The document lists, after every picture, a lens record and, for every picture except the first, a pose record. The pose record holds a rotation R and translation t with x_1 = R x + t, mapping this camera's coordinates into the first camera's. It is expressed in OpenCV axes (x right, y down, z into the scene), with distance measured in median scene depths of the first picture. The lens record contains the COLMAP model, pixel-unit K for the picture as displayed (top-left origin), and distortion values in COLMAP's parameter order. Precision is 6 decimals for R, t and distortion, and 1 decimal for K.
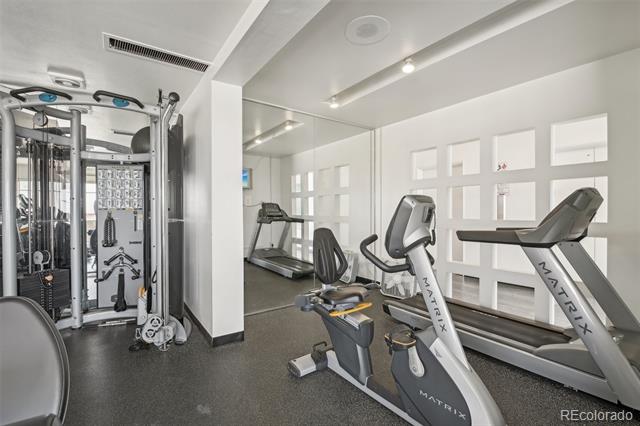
lens RADIAL K [[283.5, 0, 319.3], [0, 283.5, 211.9], [0, 0, 1]] dist [-0.016720, -0.003946]
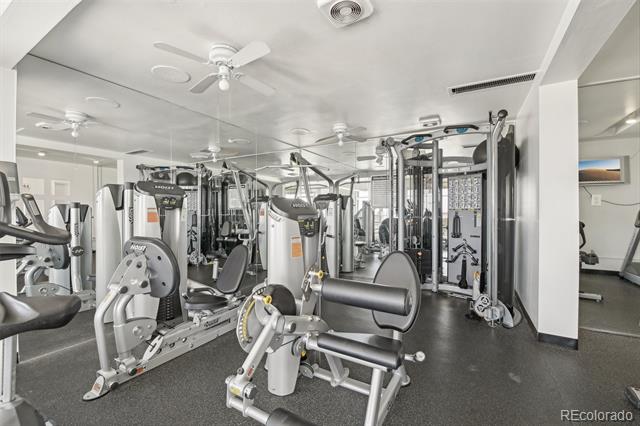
lens RADIAL K [[283.5, 0, 318.3], [0, 283.5, 211.5], [0, 0, 1]] dist [-0.016720, -0.003946]
pose [[0.426538, 0.005808, -0.904451, 0.190104], [-0.006298, 0.999974, 0.003451, -0.000438], [0.904448, 0.004225, 0.426564, -0.168993]]
